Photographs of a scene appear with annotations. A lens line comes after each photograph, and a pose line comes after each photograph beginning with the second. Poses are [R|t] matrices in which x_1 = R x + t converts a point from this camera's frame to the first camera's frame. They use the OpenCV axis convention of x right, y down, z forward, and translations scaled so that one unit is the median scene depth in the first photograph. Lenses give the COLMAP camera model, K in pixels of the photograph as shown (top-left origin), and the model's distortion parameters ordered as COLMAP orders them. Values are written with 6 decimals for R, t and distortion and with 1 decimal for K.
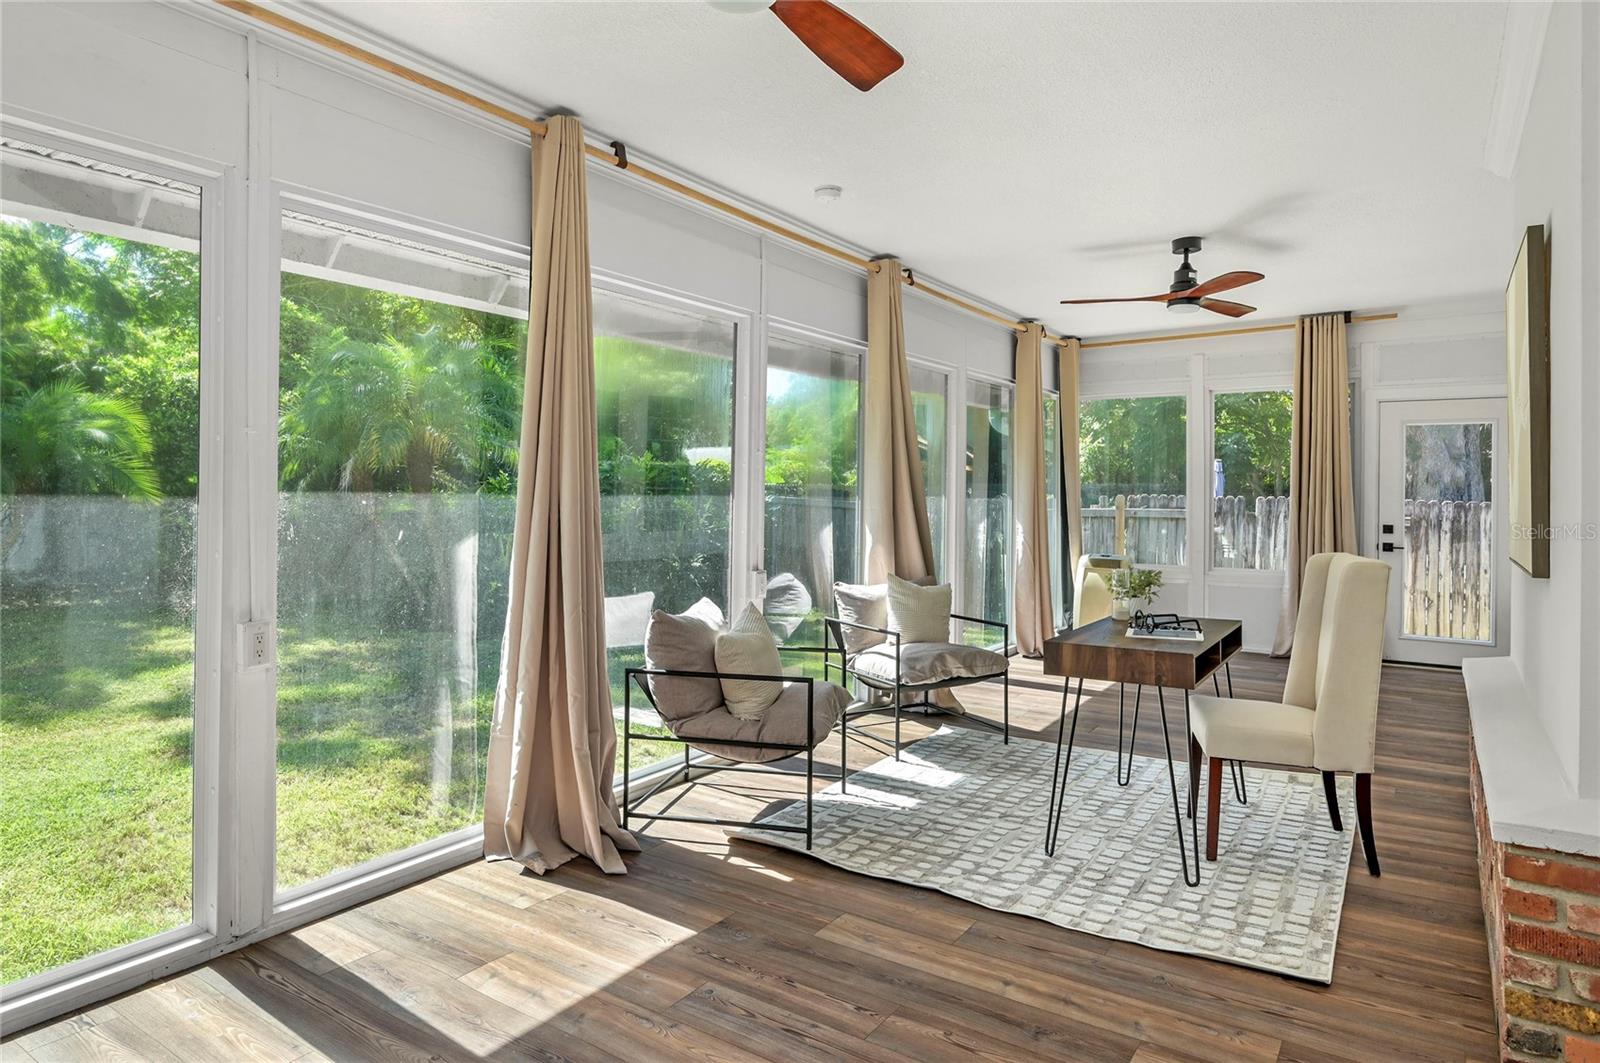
lens RADIAL K [[914.1, 0, 789.1], [0, 914.1, 488.8], [0, 0, 1]] dist [-0.009066, 0.000472]
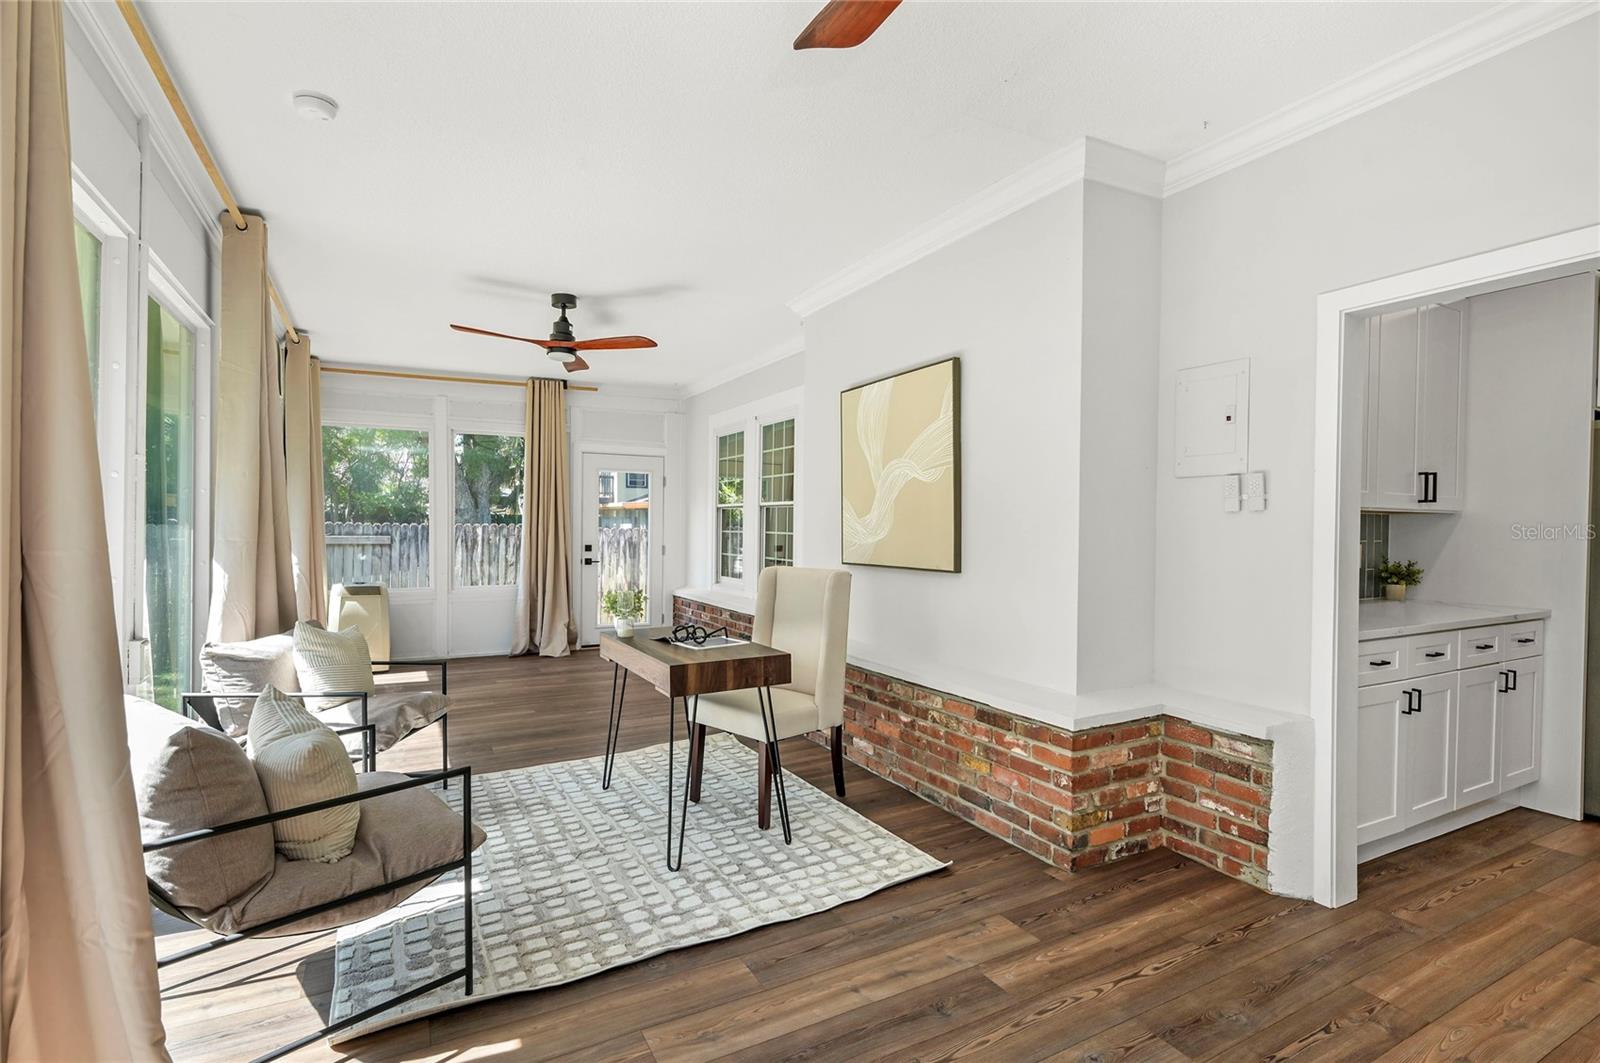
lens RADIAL K [[750.1, 0, 792.7], [0, 750.1, 535.7], [0, 0, 1]] dist [-0.003292, 0.000712]
pose [[0.468543, -0.015216, 0.883310, -0.372206], [-0.006000, 0.999774, 0.020405, 0.003439], [-0.883420, -0.014861, 0.468346, 0.457031]]
